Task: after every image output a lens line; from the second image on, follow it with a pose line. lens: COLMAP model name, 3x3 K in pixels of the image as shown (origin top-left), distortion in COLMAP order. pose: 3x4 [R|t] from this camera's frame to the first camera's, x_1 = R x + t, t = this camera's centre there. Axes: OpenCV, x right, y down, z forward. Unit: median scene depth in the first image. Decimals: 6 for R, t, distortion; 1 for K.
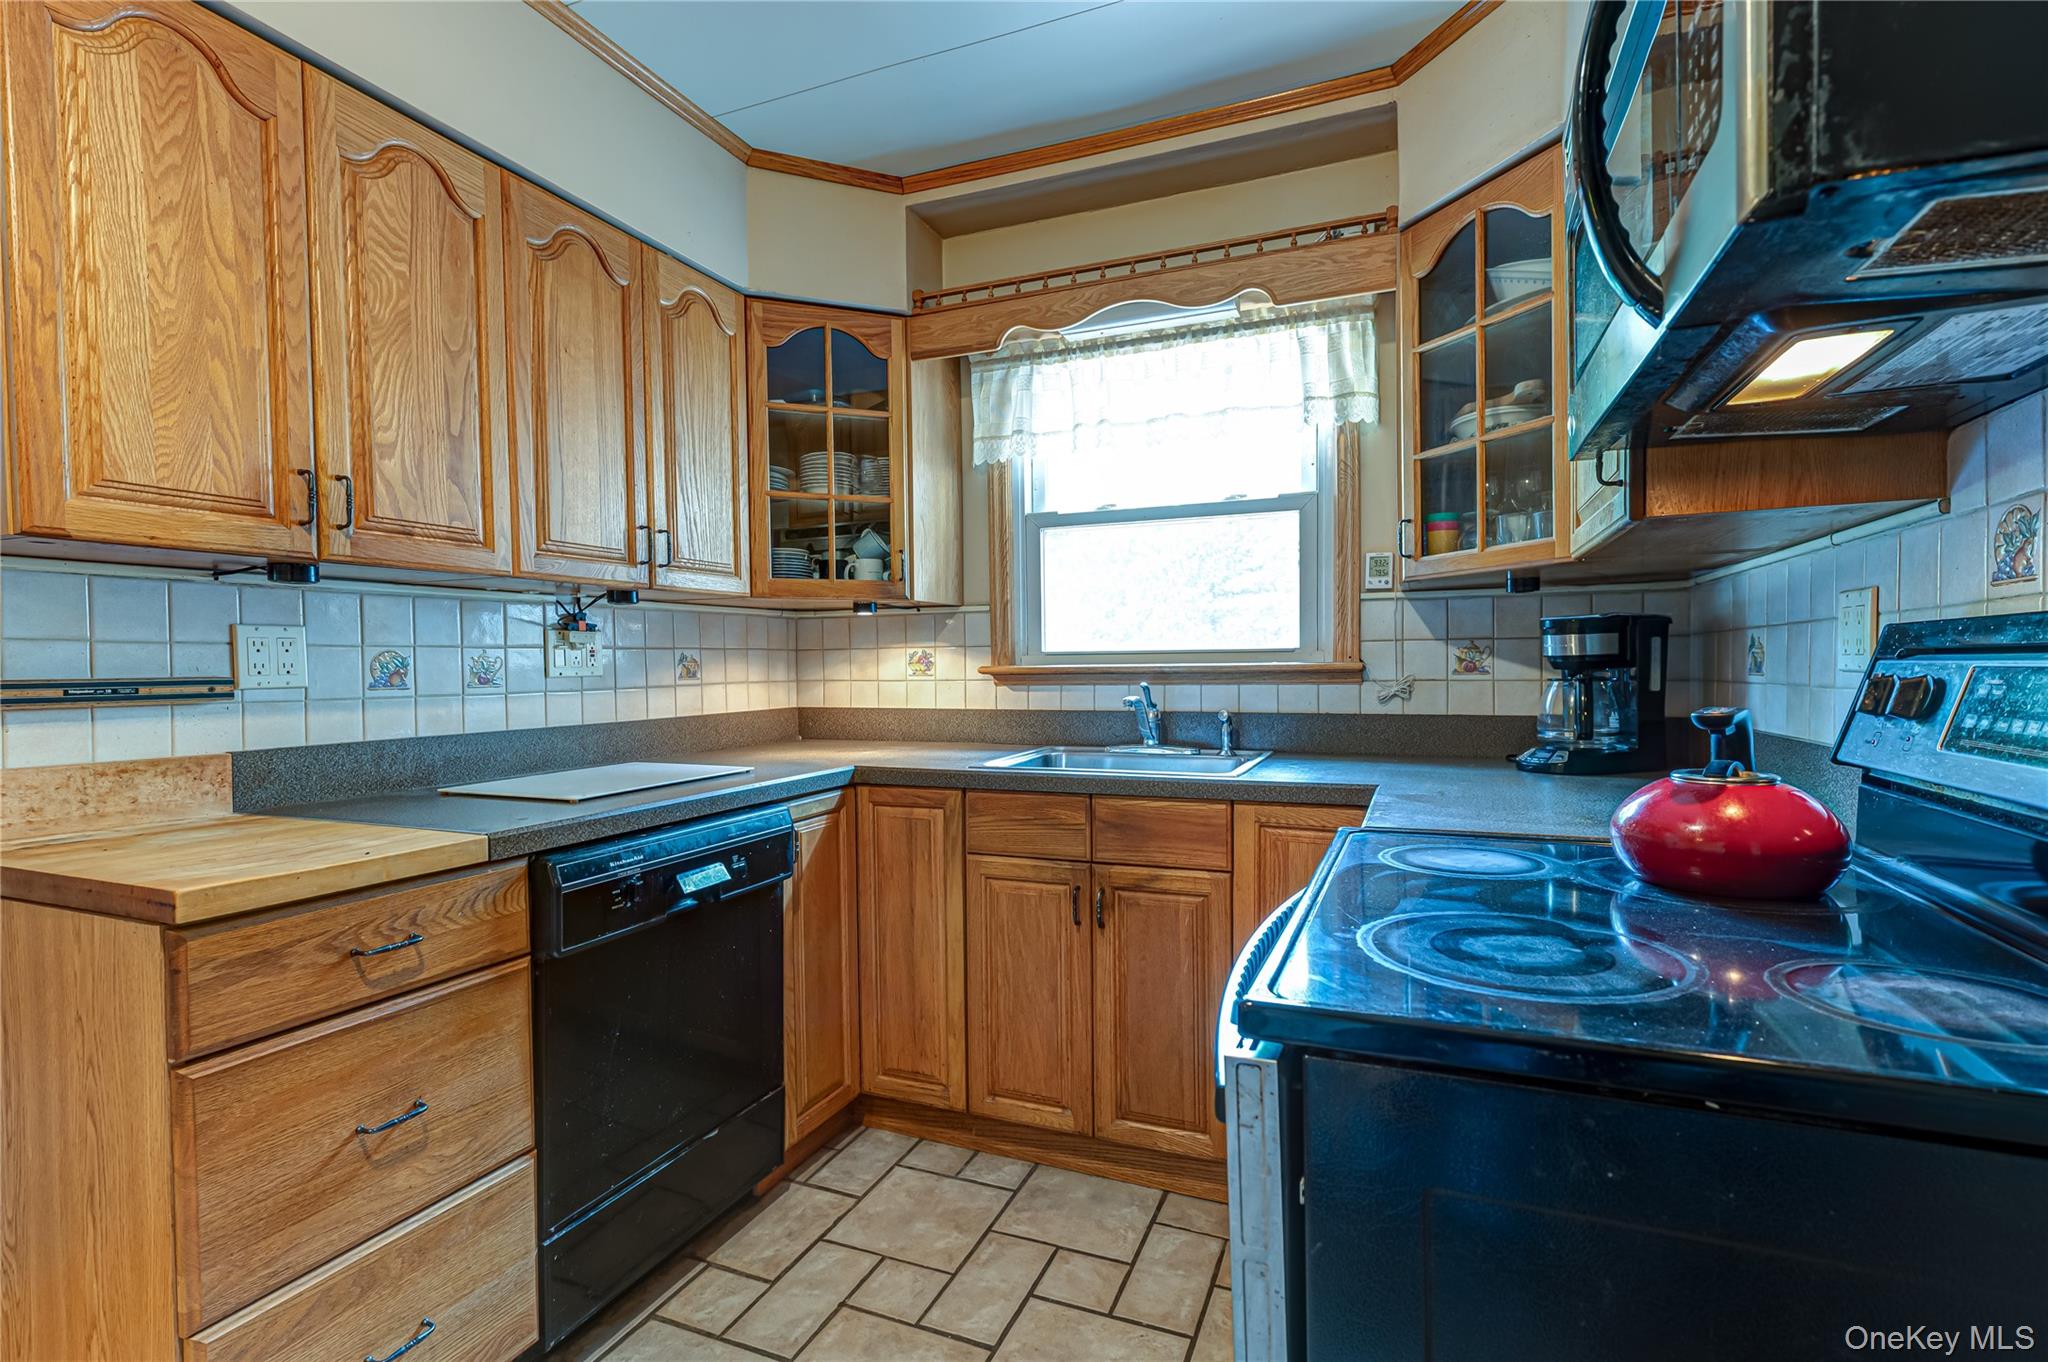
lens RADIAL K [[957.4, 0, 1019.1], [0, 957.4, 691.1], [0, 0, 1]] dist [0.007916, -0.001732]
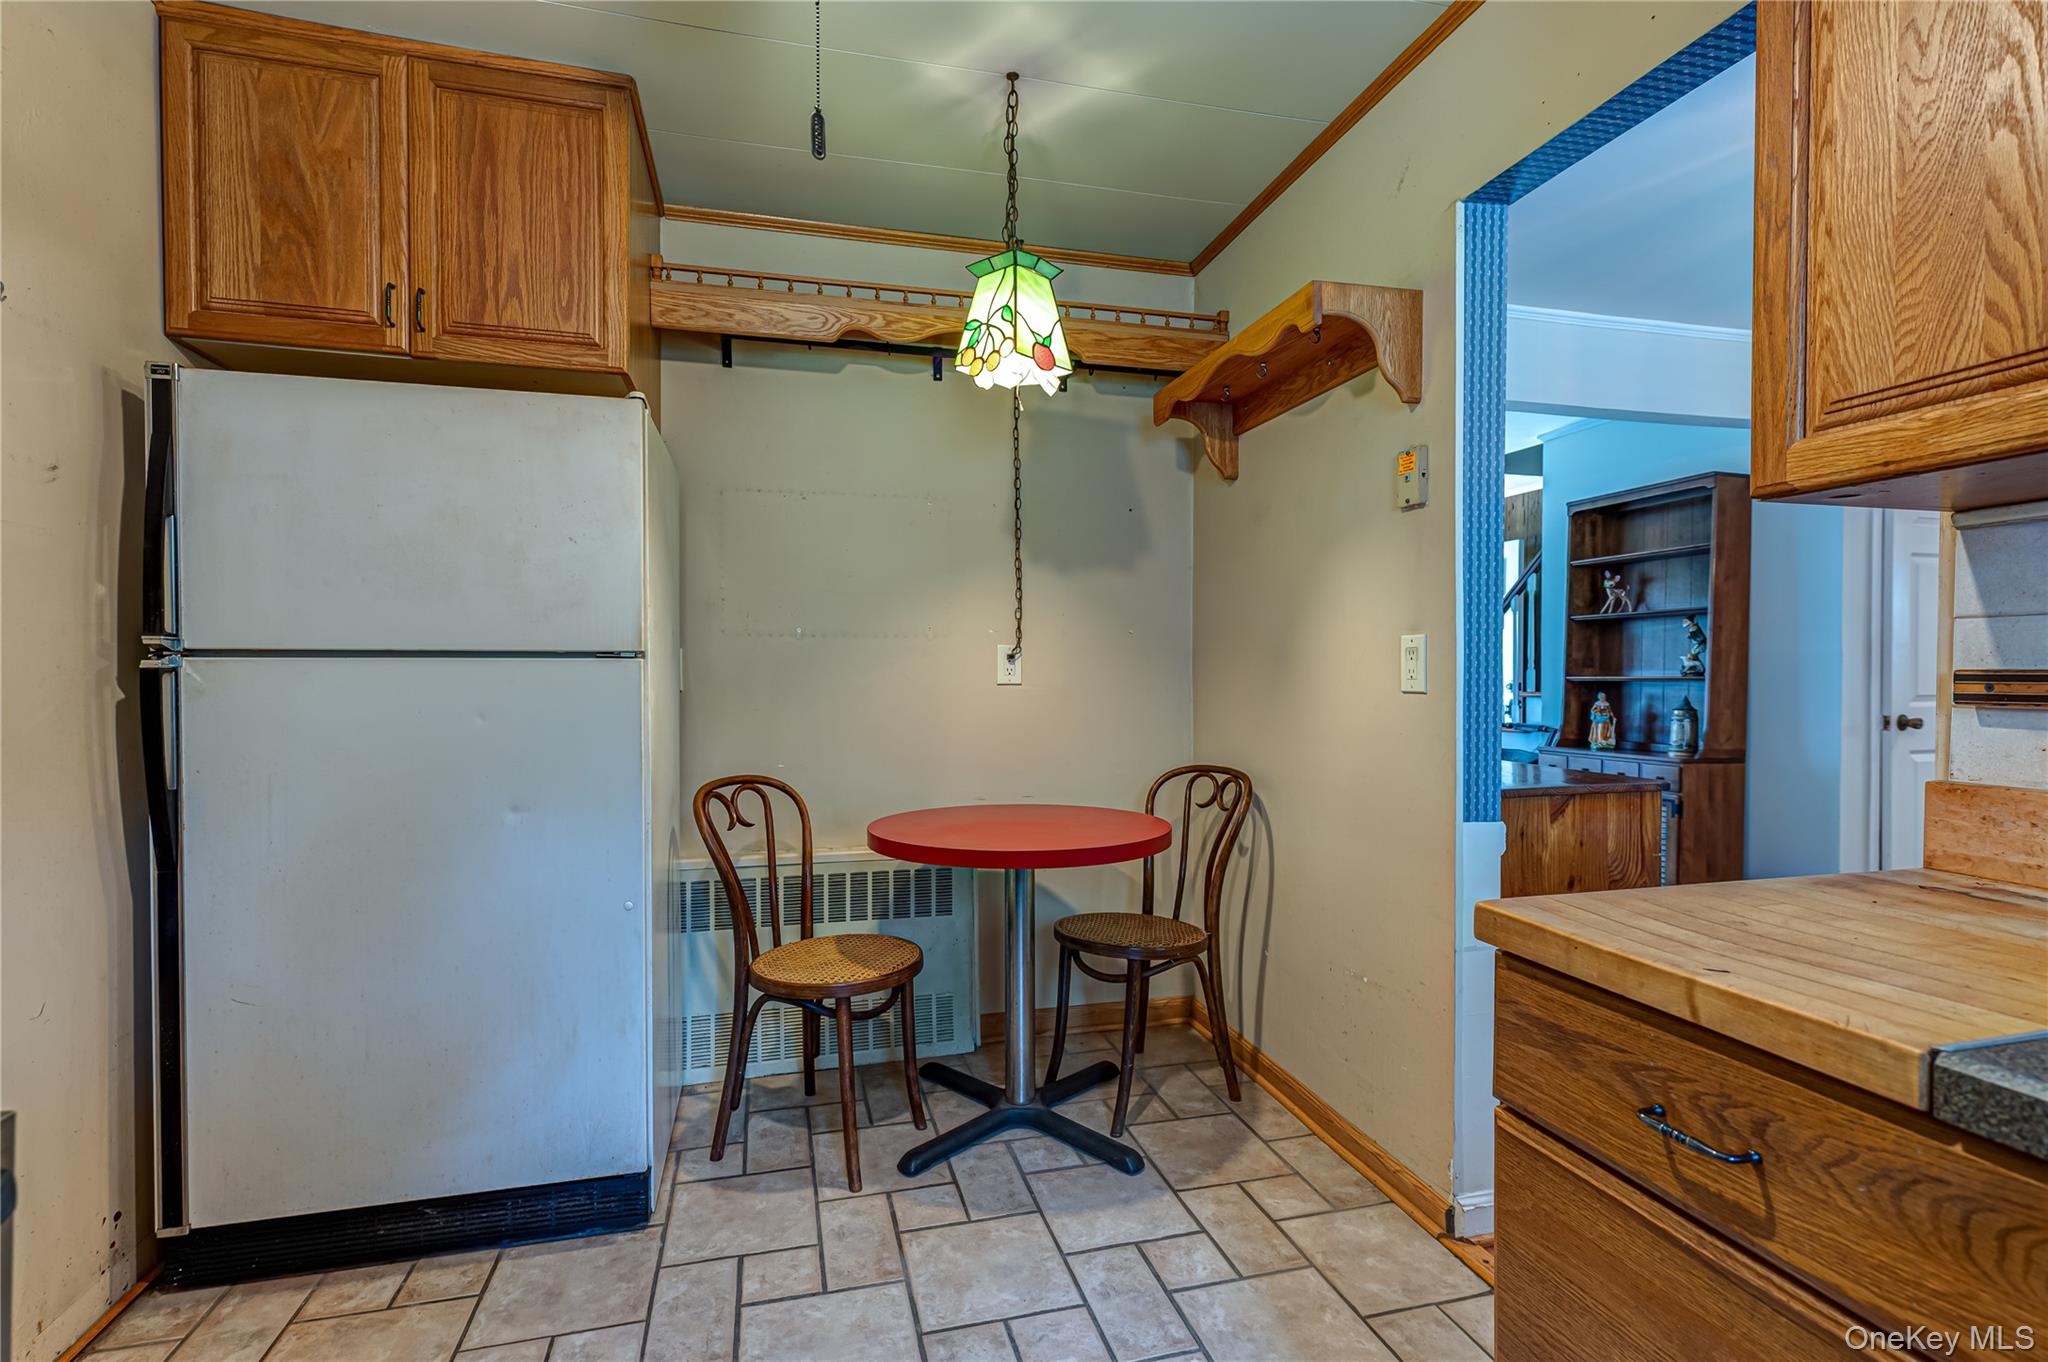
lens RADIAL K [[957.4, 0, 1019.1], [0, 957.4, 691.1], [0, 0, 1]] dist [0.007916, -0.001732]
pose [[-0.791401, 0.022719, -0.610874, 0.012010], [-0.007194, 0.998894, 0.046470, -0.024696], [0.611254, 0.041171, -0.790363, 1.151623]]
